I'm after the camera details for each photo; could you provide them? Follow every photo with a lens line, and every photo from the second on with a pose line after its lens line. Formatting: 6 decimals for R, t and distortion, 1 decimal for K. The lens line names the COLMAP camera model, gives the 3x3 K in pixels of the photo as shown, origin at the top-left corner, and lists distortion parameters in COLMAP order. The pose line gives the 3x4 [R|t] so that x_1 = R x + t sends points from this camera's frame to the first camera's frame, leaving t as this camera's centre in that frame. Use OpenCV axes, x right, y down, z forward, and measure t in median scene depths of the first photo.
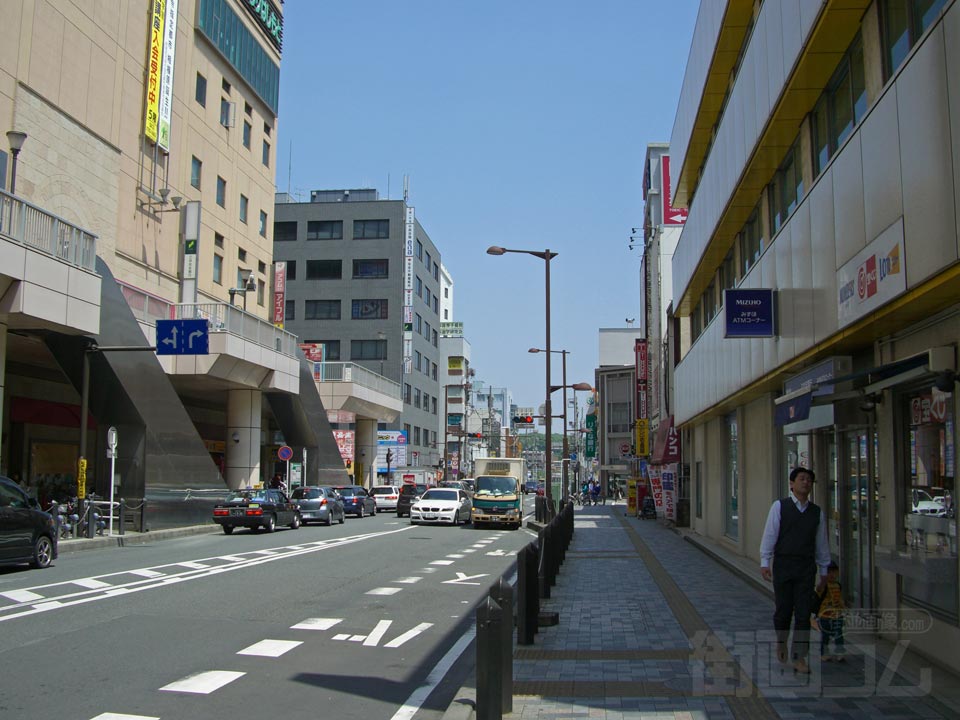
lens RADIAL K [[1082.2, 0, 480.0], [0, 1082.2, 360.0], [0, 0, 1]] dist [-0.188547, 0.150118]
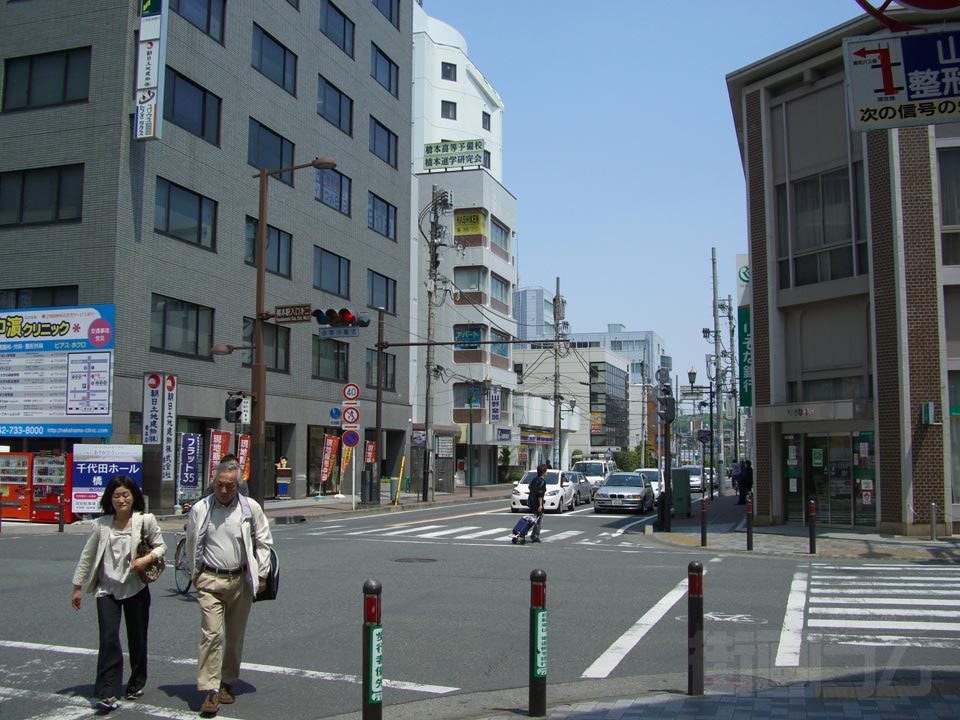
lens RADIAL K [[1053.5, 0, 480.0], [0, 1053.5, 360.0], [0, 0, 1]] dist [-0.179674, 0.126245]
pose [[0.982162, -0.022137, -0.186730, 0.092587], [0.024110, 0.999675, 0.008300, 0.081697], [0.186485, -0.012654, 0.982376, 0.723833]]
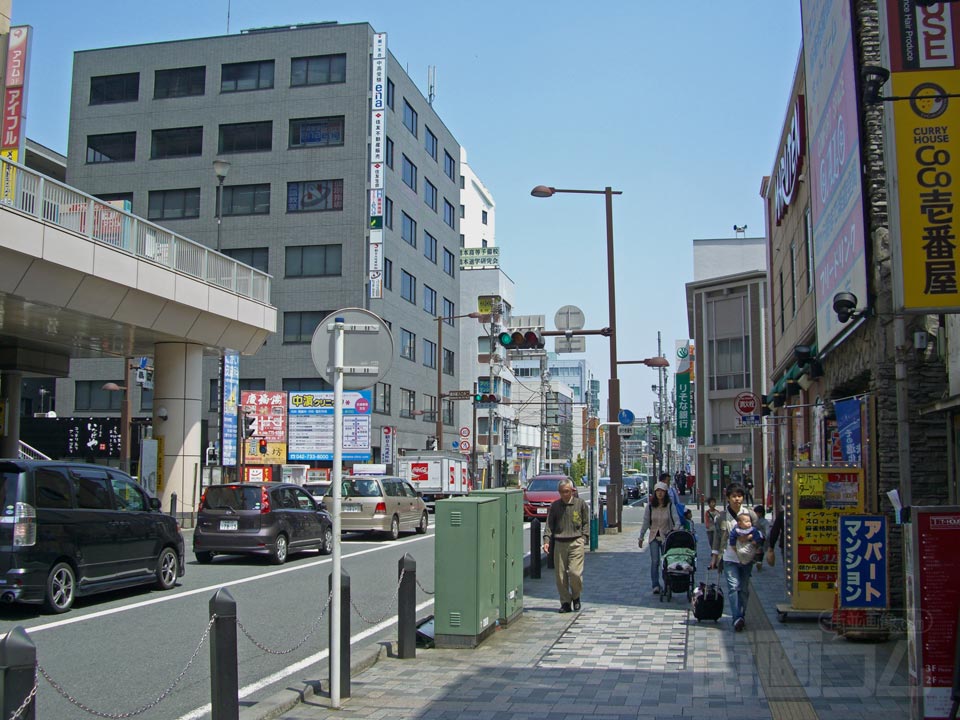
lens RADIAL K [[1082.2, 0, 480.0], [0, 1082.2, 360.0], [0, 0, 1]] dist [-0.188547, 0.150118]
pose [[0.995577, -0.013881, -0.092914, 0.048829], [0.014531, 0.999874, 0.006330, 0.045344], [0.092814, -0.007652, 0.995654, 0.407164]]
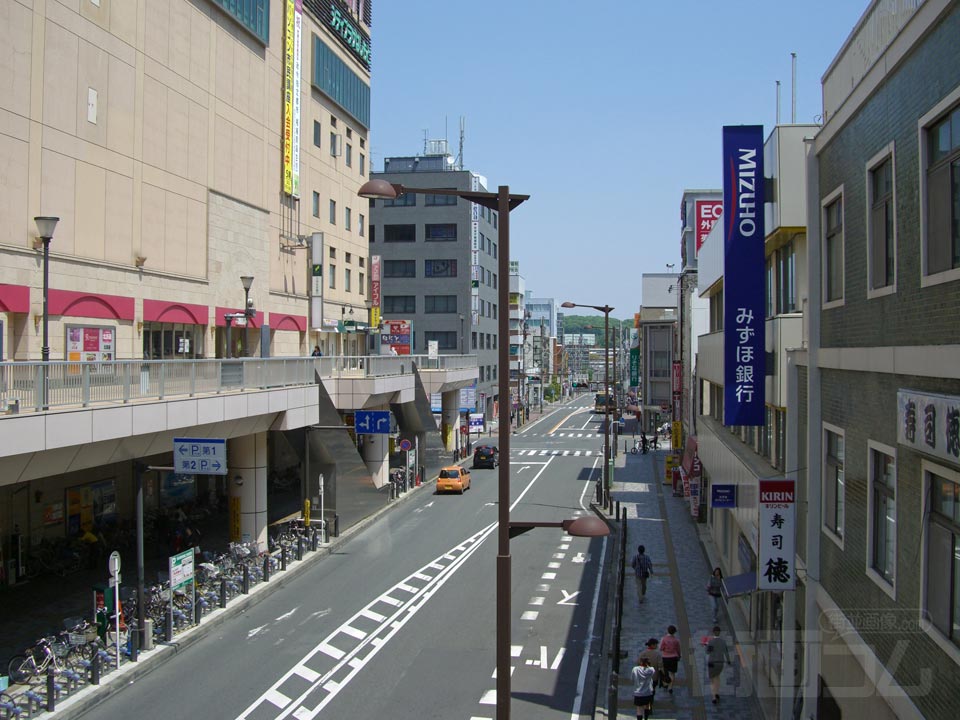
lens RADIAL K [[1098.3, 0, 480.0], [0, 1098.3, 360.0], [0, 0, 1]] dist [-0.181317, 0.154982]
pose [[0.999354, -0.004658, -0.035647, -0.020740], [0.008733, 0.993323, 0.115034, -0.085980], [0.034873, -0.115271, 0.992722, -0.160508]]
